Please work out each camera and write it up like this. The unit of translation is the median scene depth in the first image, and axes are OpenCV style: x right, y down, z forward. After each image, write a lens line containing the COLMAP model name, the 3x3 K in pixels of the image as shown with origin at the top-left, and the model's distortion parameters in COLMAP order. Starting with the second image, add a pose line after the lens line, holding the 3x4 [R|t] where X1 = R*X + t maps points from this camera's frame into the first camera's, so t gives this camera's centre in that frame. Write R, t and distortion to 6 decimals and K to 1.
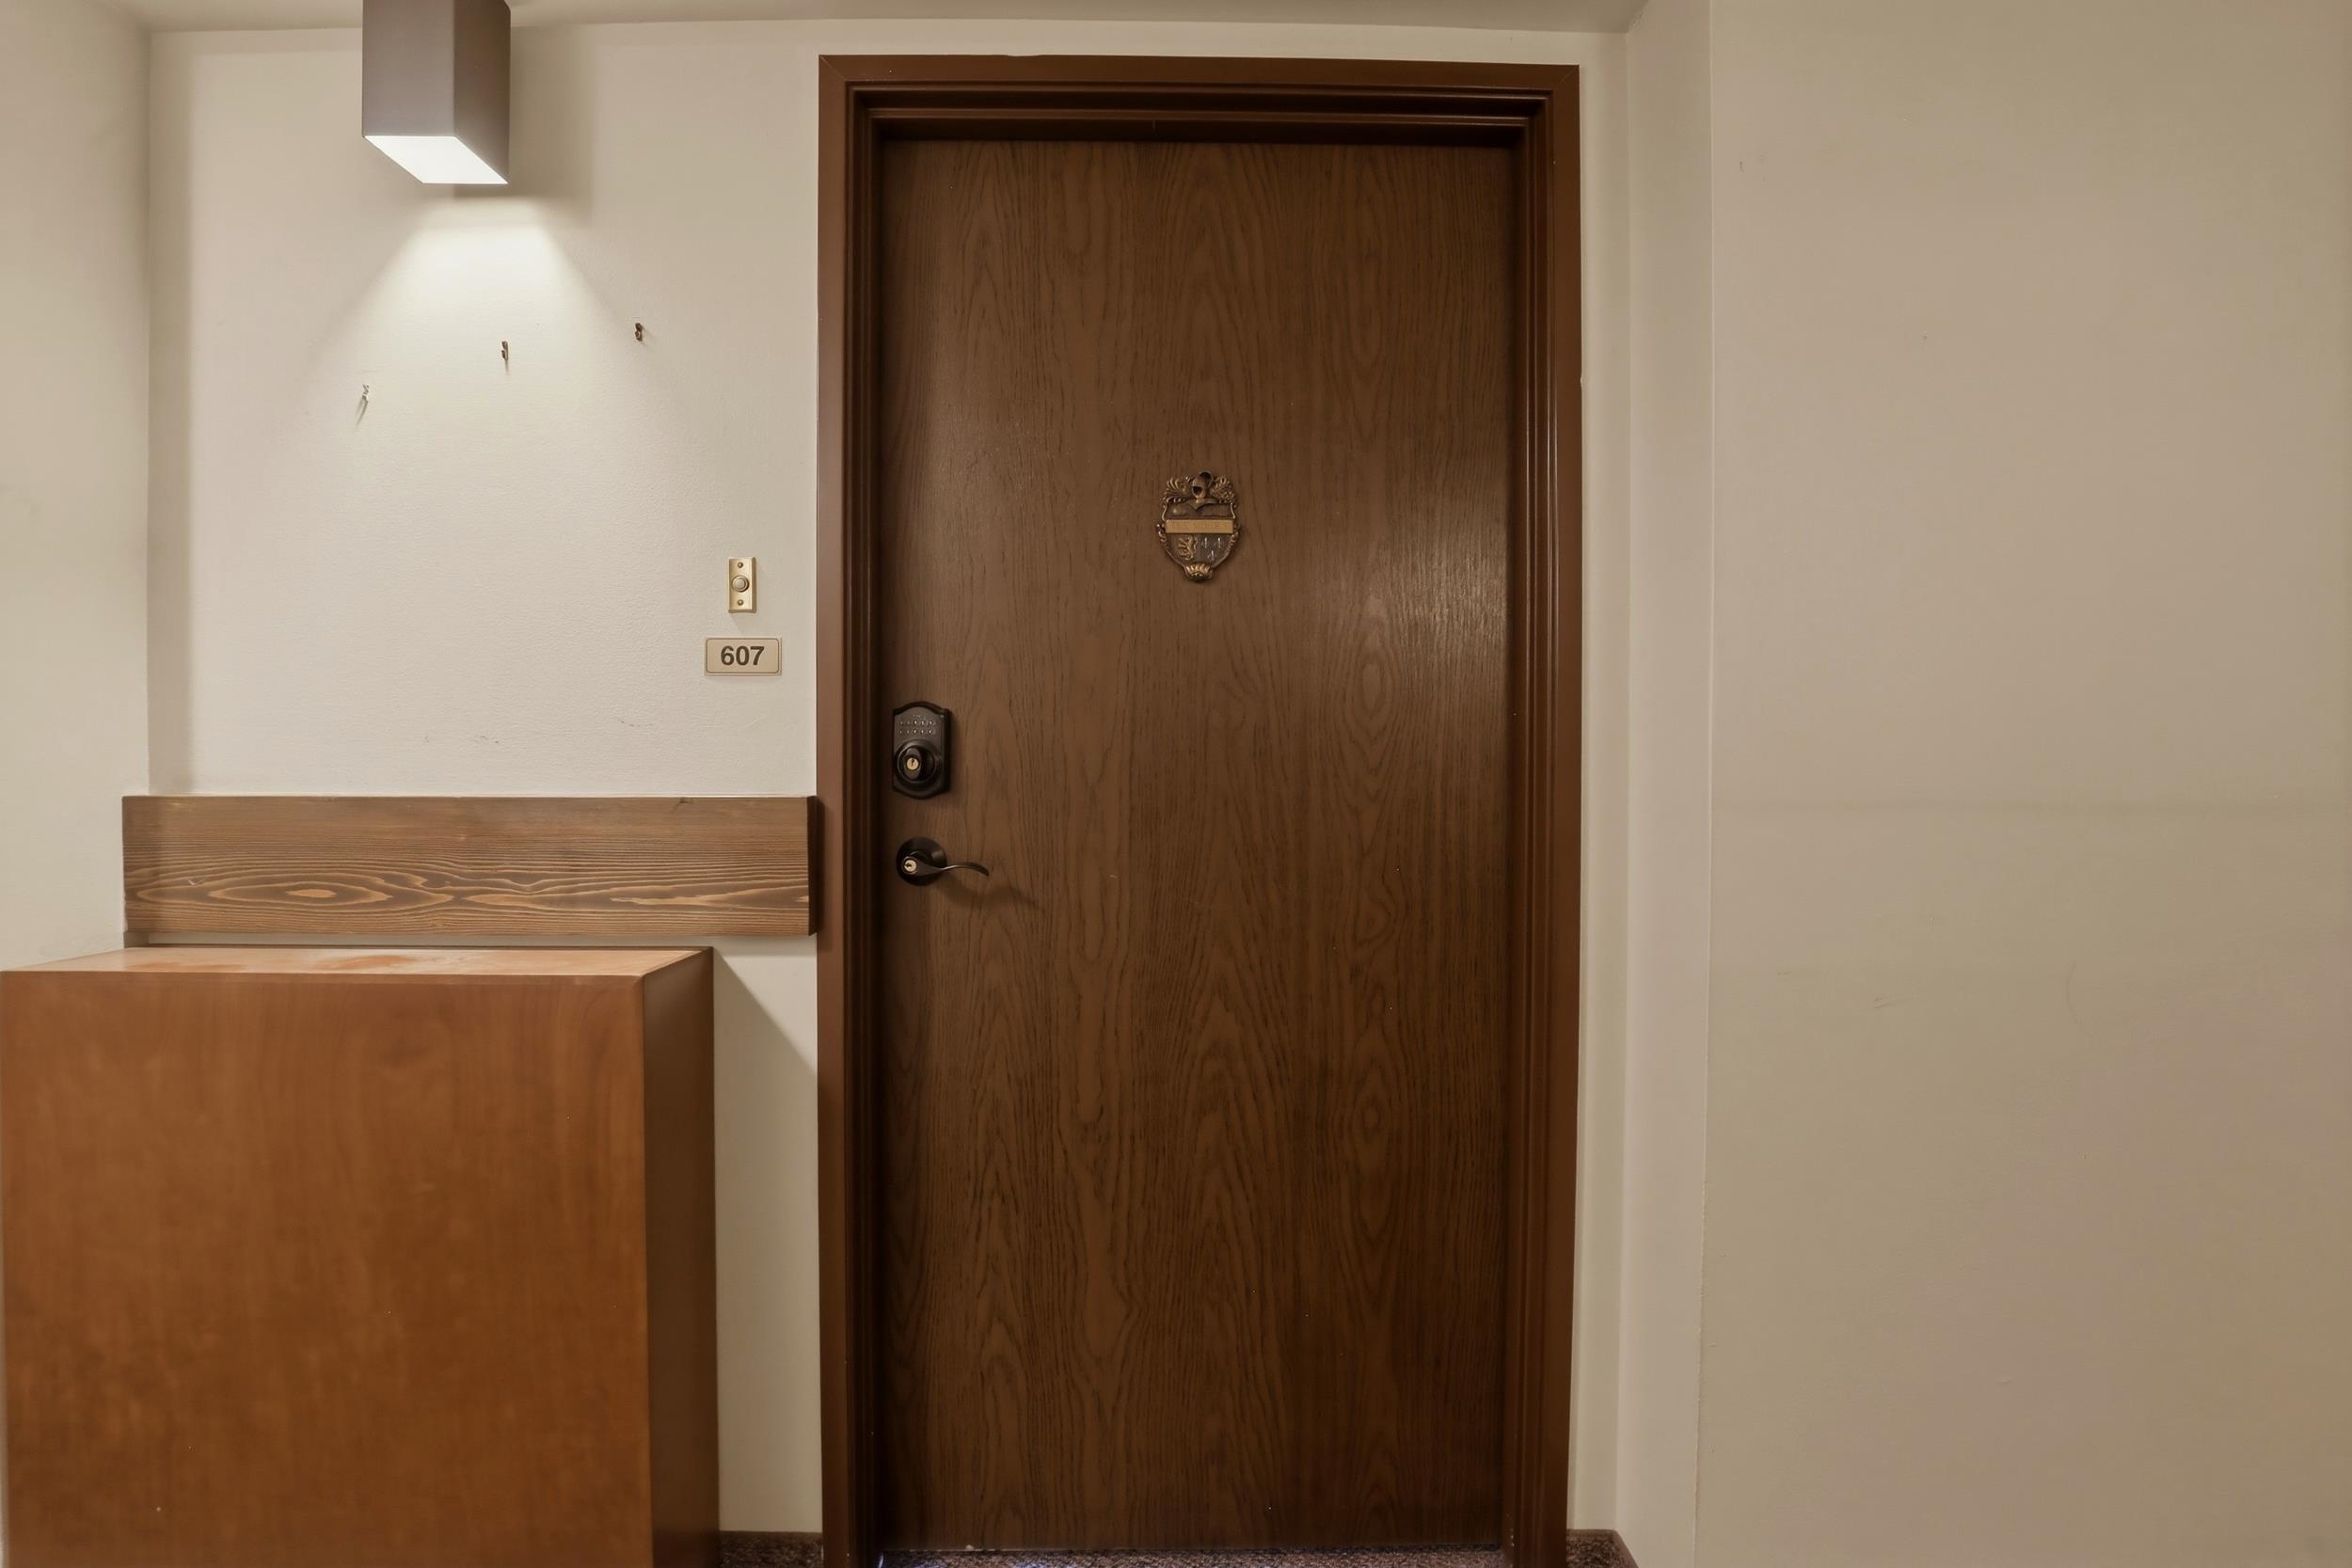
lens RADIAL K [[1095.7, 0, 1176.9], [0, 1095.7, 779.0], [0, 0, 1]] dist [-0.029323, -0.000232]
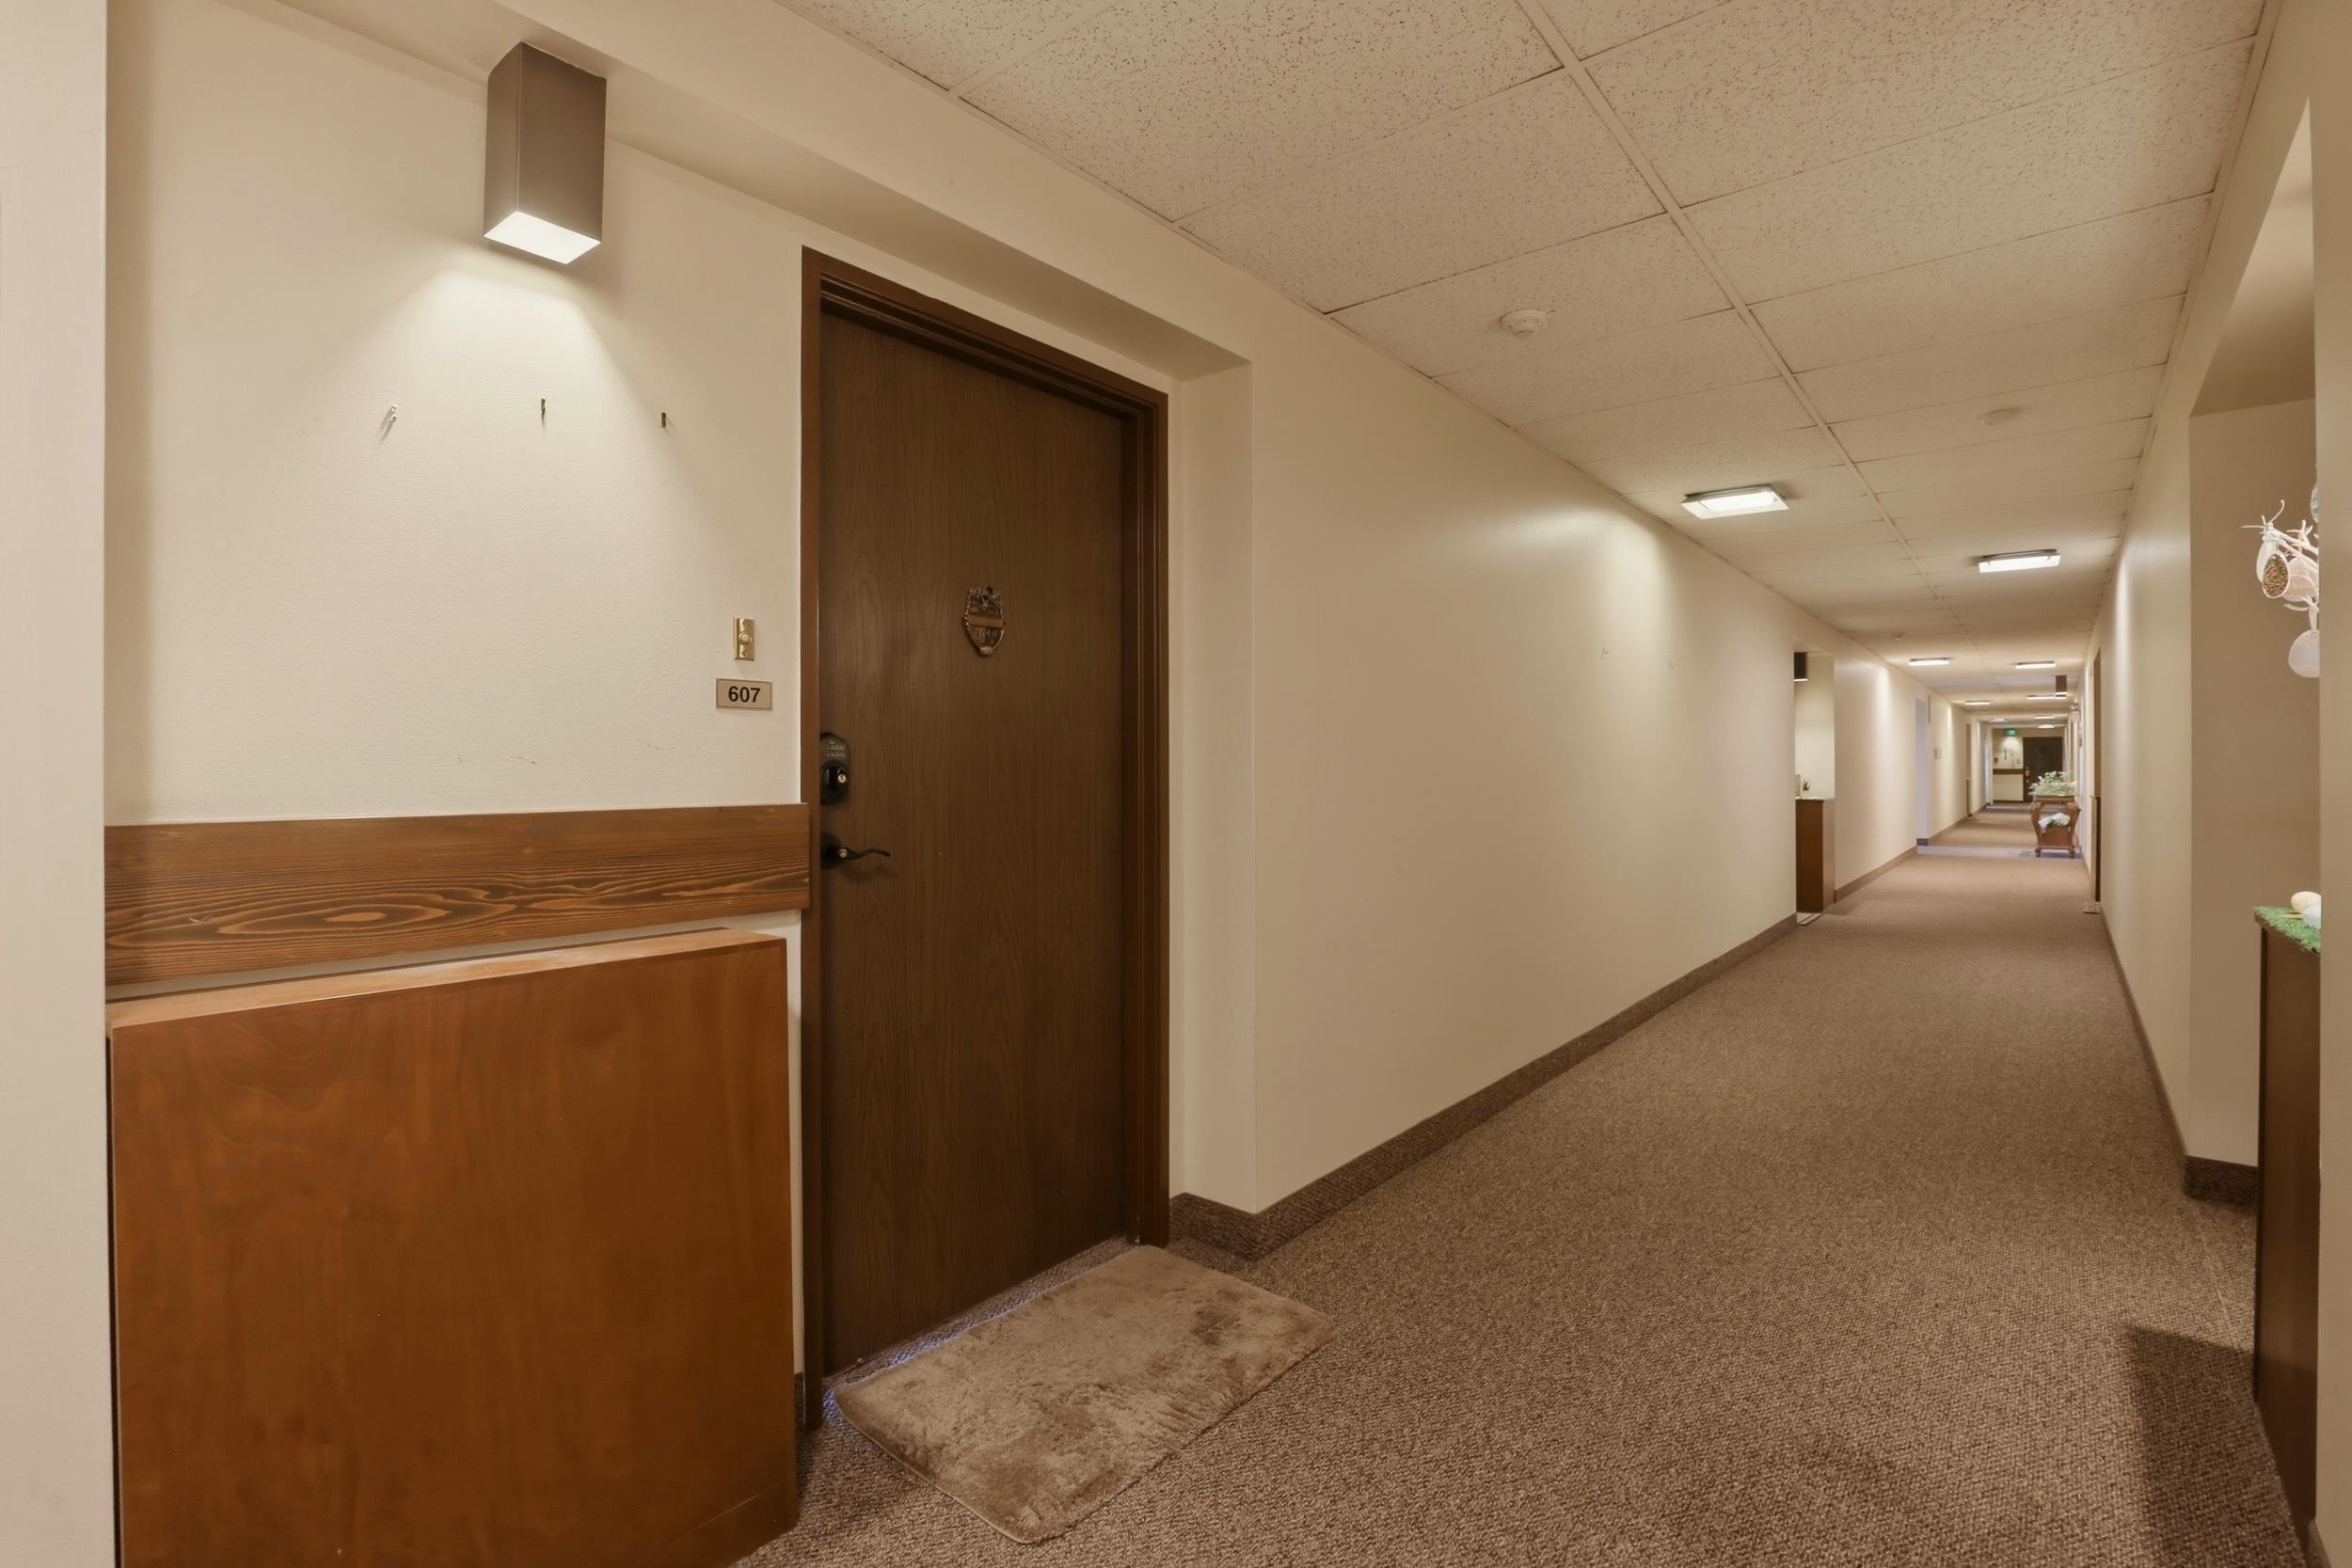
lens RADIAL K [[1095.7, 0, 1173.8], [0, 1095.7, 773.0], [0, 0, 1]] dist [-0.029323, -0.000232]
pose [[0.644147, -0.008120, 0.764859, -1.072382], [0.019160, 0.999801, -0.005522, -0.005157], [-0.764662, 0.018212, 0.644174, -0.201278]]
